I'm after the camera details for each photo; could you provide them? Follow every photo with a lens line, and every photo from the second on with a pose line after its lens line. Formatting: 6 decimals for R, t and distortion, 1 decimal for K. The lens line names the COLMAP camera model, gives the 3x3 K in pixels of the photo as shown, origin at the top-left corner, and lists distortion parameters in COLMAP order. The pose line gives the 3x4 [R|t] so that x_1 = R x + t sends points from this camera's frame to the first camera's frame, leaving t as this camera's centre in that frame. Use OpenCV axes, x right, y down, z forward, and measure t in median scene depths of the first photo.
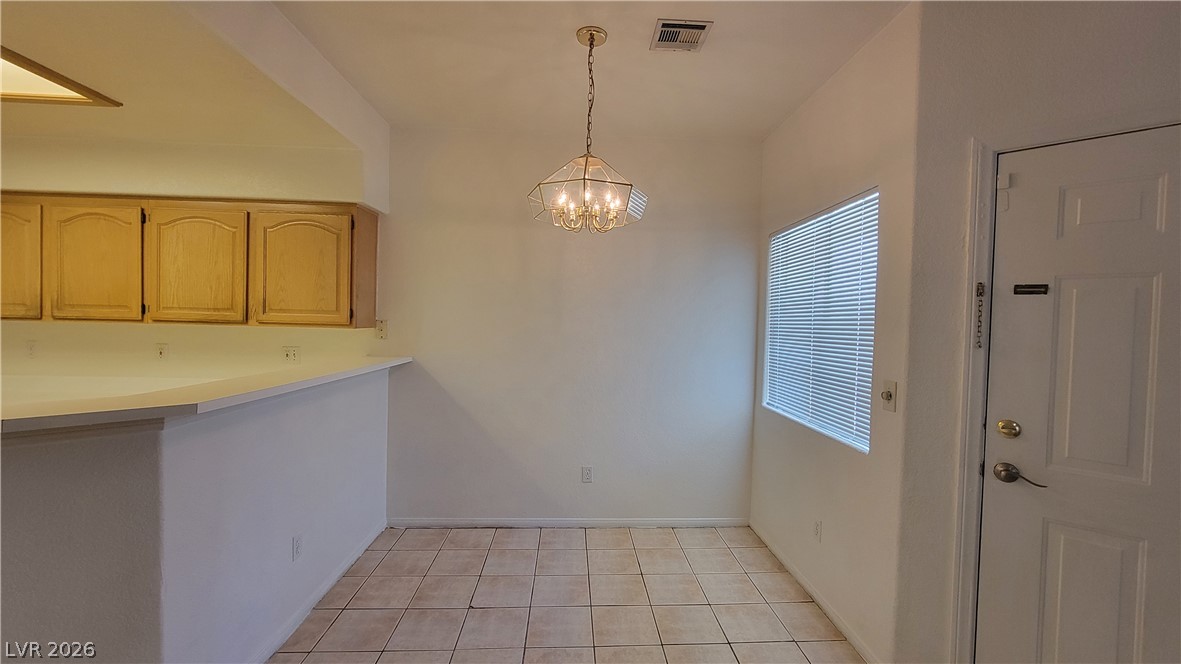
lens RADIAL K [[483.9, 0, 595.4], [0, 483.9, 329.7], [0, 0, 1]] dist [-0.001206, 0.000612]
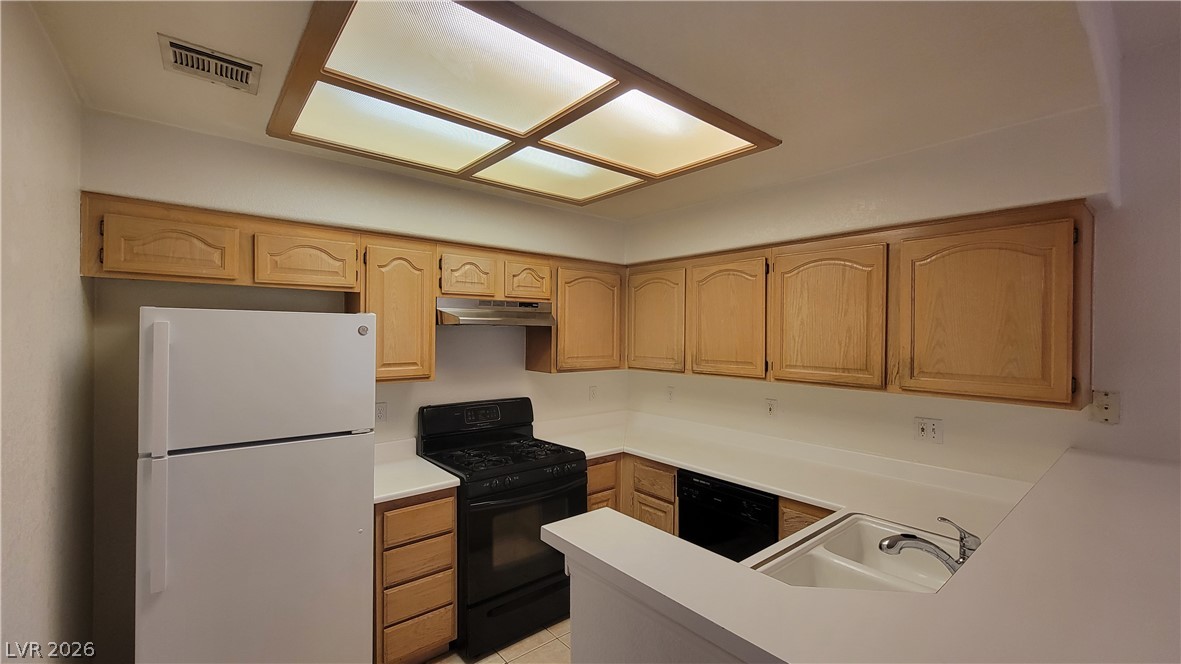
lens RADIAL K [[483.9, 0, 592.2], [0, 483.9, 334.1], [0, 0, 1]] dist [-0.001206, 0.000612]
pose [[0.599033, -0.017028, -0.800543, -0.391739], [-0.010277, 0.999528, -0.028951, -0.073877], [0.800658, 0.025570, 0.598575, 0.176661]]
